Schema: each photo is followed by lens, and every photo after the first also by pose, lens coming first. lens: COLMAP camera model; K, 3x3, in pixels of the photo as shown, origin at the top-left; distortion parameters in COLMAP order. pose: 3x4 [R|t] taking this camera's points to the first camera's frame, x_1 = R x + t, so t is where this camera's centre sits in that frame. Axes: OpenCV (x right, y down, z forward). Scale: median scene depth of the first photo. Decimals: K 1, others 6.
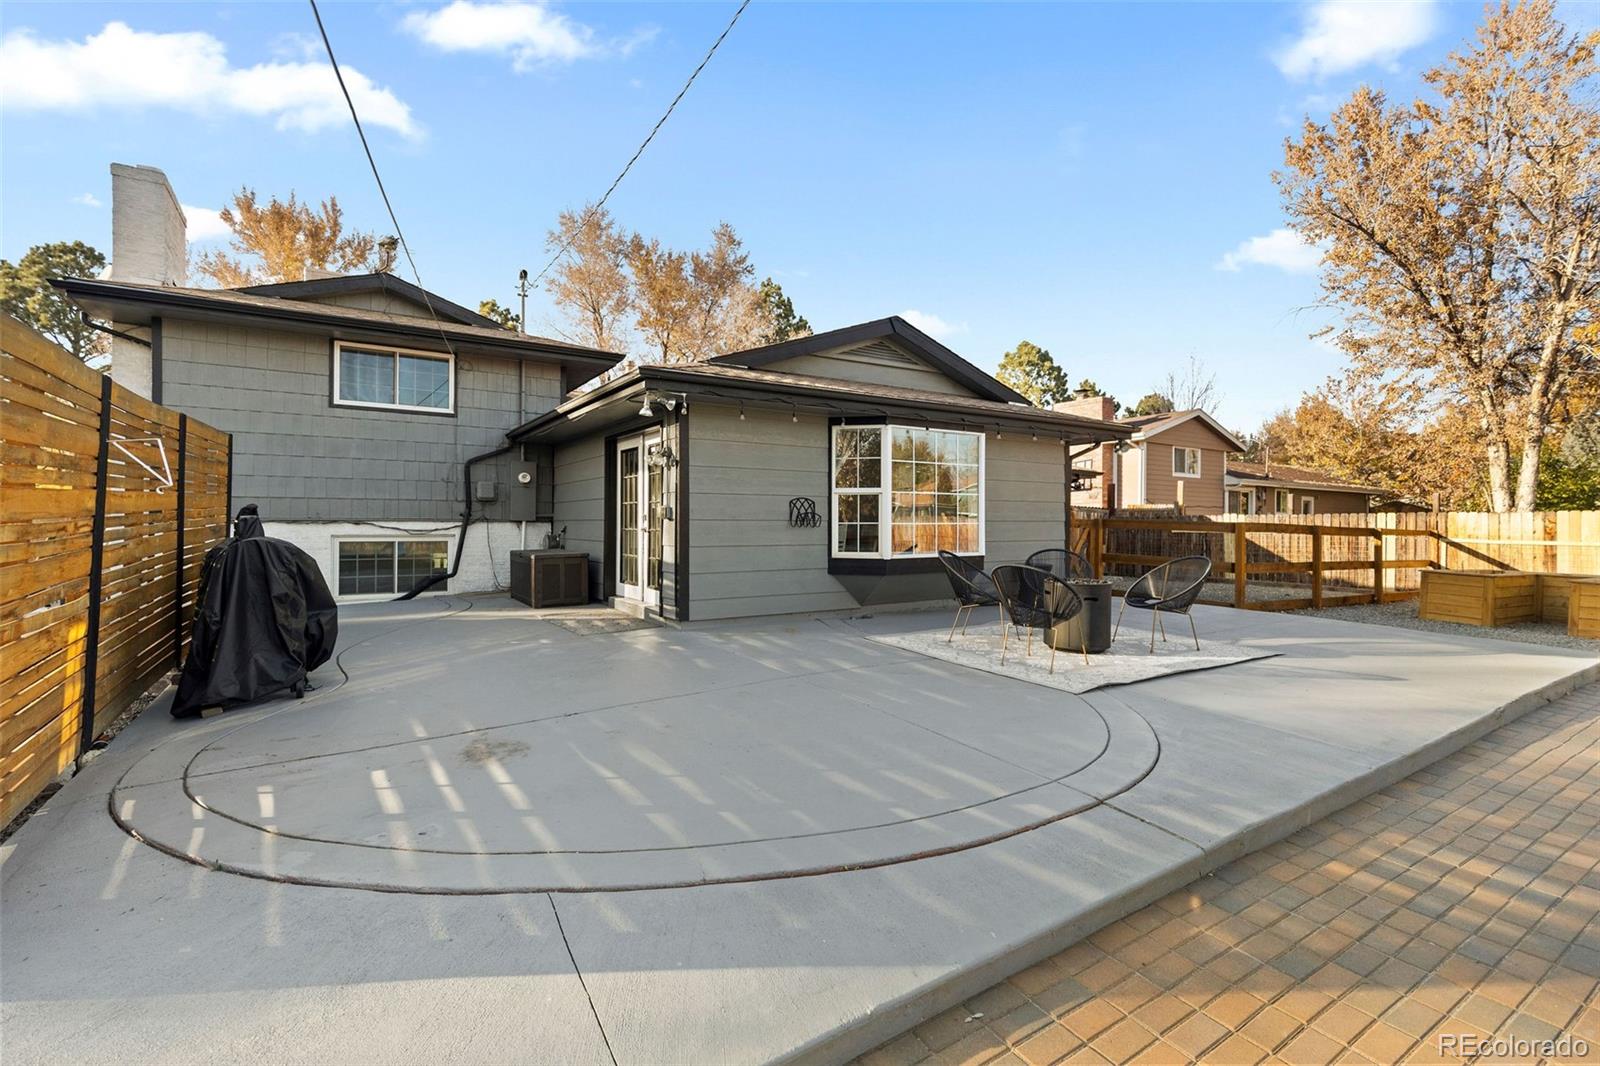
lens RADIAL K [[722.8, 0, 788.9], [0, 722.8, 514.4], [0, 0, 1]] dist [0.010575, -0.002430]
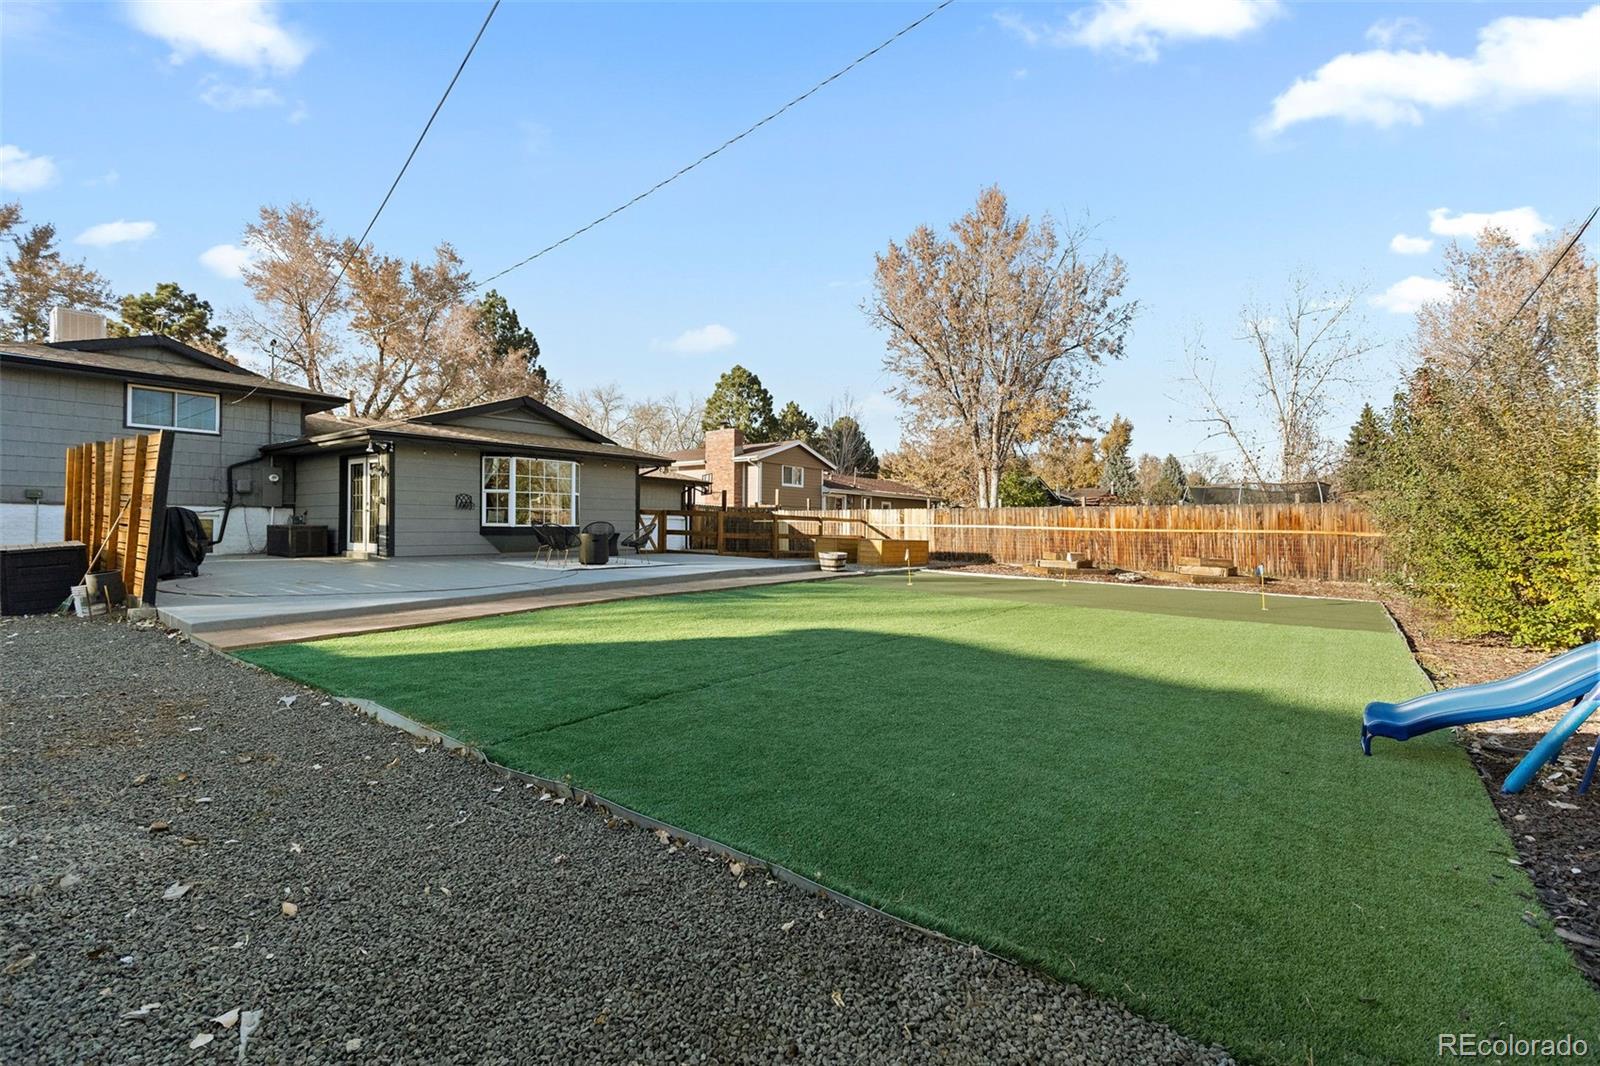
lens RADIAL K [[722.8, 0, 802.4], [0, 722.8, 520.9], [0, 0, 1]] dist [0.010575, -0.002430]
pose [[0.937139, 0.004931, 0.348921, 0.110851], [-0.006764, 0.999969, 0.004035, 0.019925], [-0.348890, -0.006142, 0.937143, -0.641132]]
